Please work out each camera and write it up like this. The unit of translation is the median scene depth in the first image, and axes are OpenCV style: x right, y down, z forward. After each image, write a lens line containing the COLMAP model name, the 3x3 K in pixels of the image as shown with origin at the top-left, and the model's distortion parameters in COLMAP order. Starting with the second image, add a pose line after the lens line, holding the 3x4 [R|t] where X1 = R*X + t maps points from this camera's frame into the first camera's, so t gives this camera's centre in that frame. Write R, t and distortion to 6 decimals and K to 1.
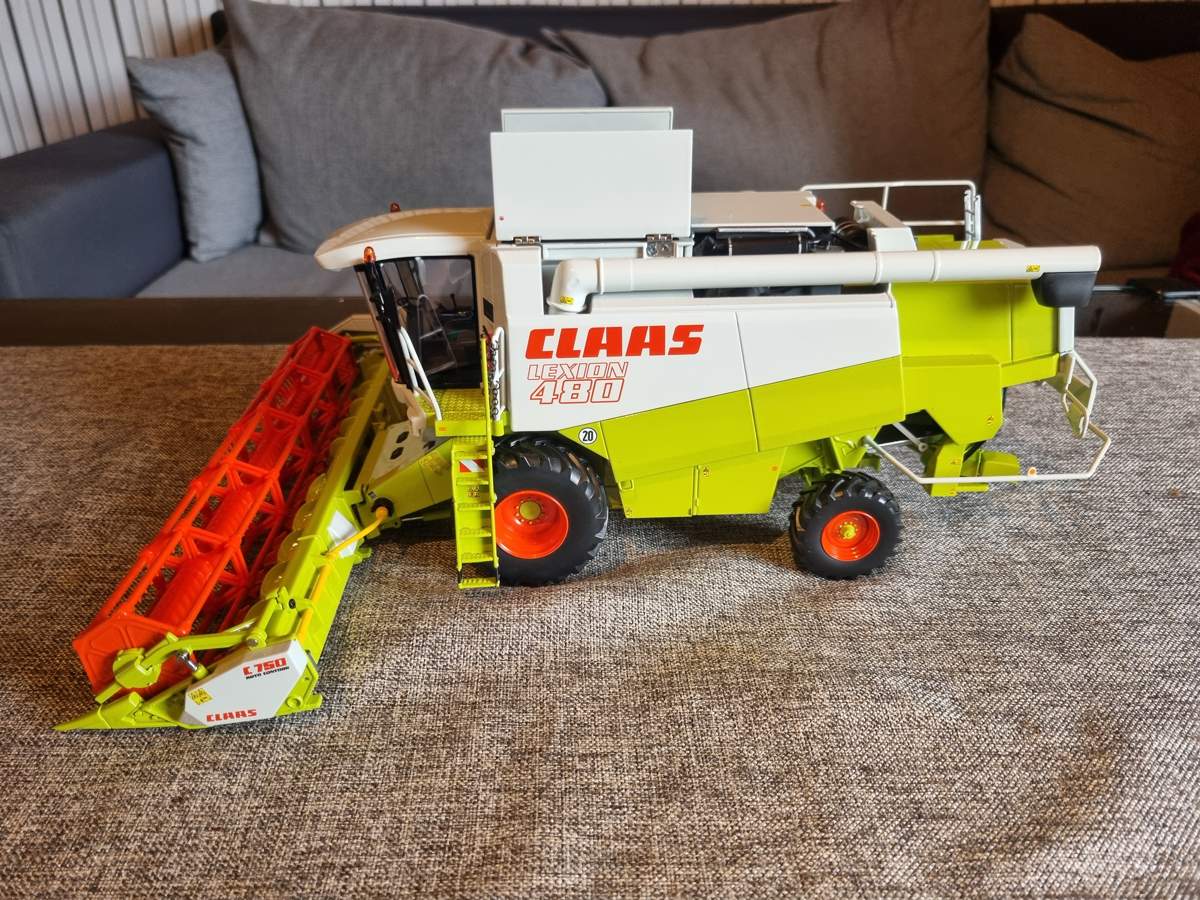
lens RADIAL K [[940.3, 0, 600.0], [0, 940.3, 450.0], [0, 0, 1]] dist [-0.001728, 0.003294]
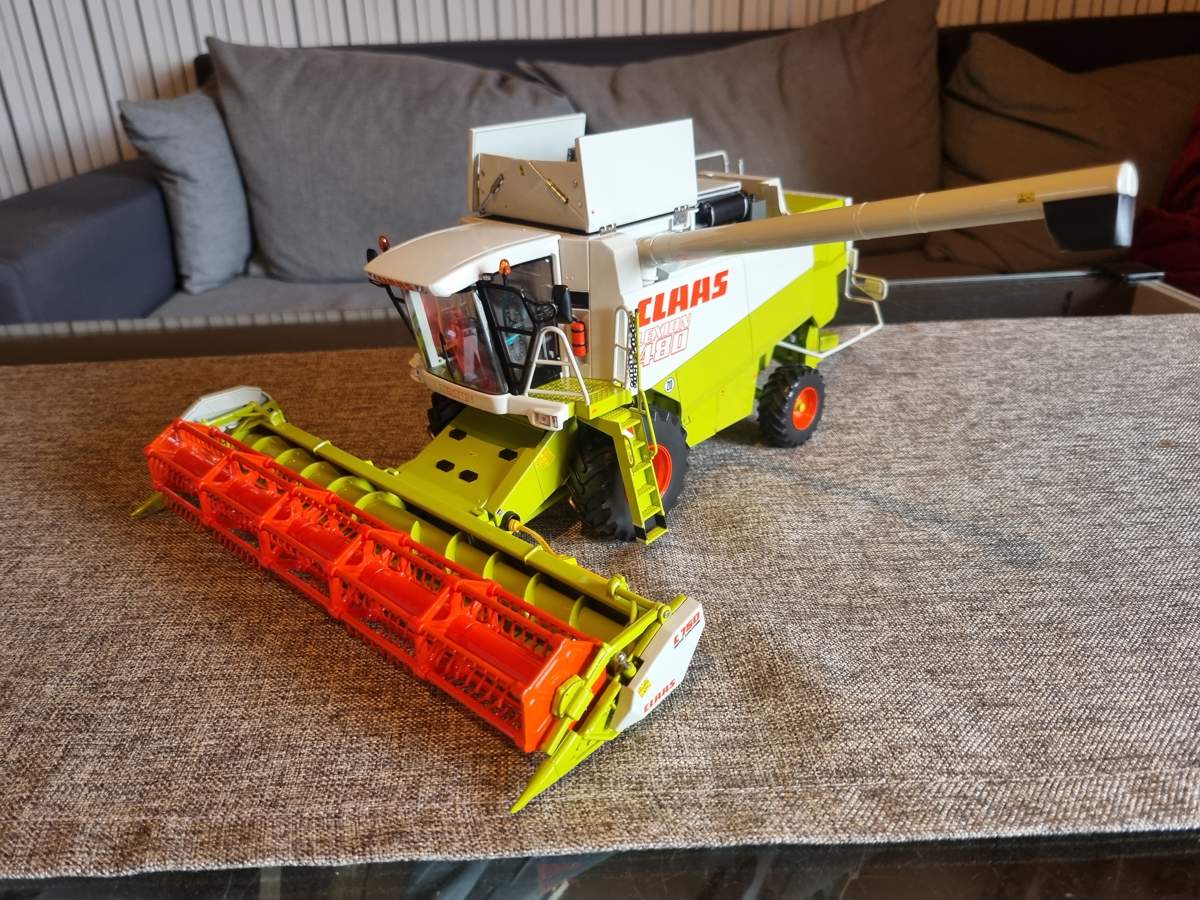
lens RADIAL K [[934.3, 0, 584.2], [0, 934.3, 438.3], [0, 0, 1]] dist [0.005547, 0.000589]
pose [[0.715351, -0.304960, 0.628707, -0.870015], [0.340148, 0.937916, 0.067919, -0.070551], [-0.610387, 0.165268, 0.774670, 0.181881]]
